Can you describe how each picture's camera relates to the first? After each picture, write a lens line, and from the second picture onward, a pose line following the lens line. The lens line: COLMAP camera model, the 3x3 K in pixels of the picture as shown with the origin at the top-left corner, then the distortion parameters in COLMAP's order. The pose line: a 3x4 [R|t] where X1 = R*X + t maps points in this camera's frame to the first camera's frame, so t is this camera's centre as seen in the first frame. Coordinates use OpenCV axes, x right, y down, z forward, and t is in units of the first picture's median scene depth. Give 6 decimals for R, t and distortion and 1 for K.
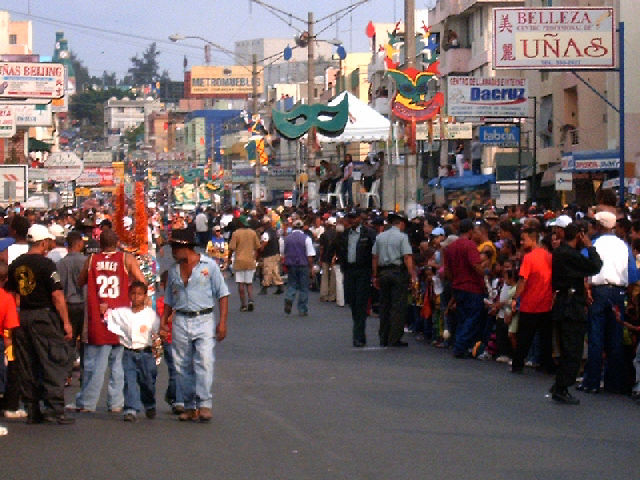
lens RADIAL K [[3634.2, 0, 320.0], [0, 3634.2, 240.0], [0, 0, 1]] dist [0.069495, -9.169238]
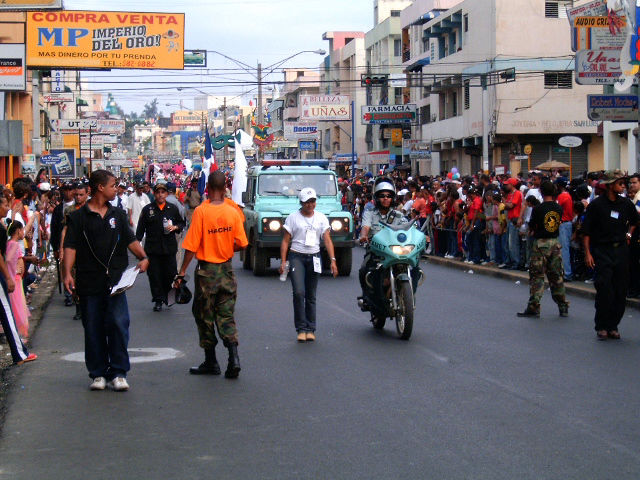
lens RADIAL K [[2021.9, 0, 320.0], [0, 2021.9, 240.0], [0, 0, 1]] dist [-0.006977, 0.271416]
pose [[0.999265, -0.002882, 0.038231, 0.004810], [0.002015, 0.999740, 0.022697, 0.001269], [-0.038286, -0.022603, 0.999011, -0.189693]]
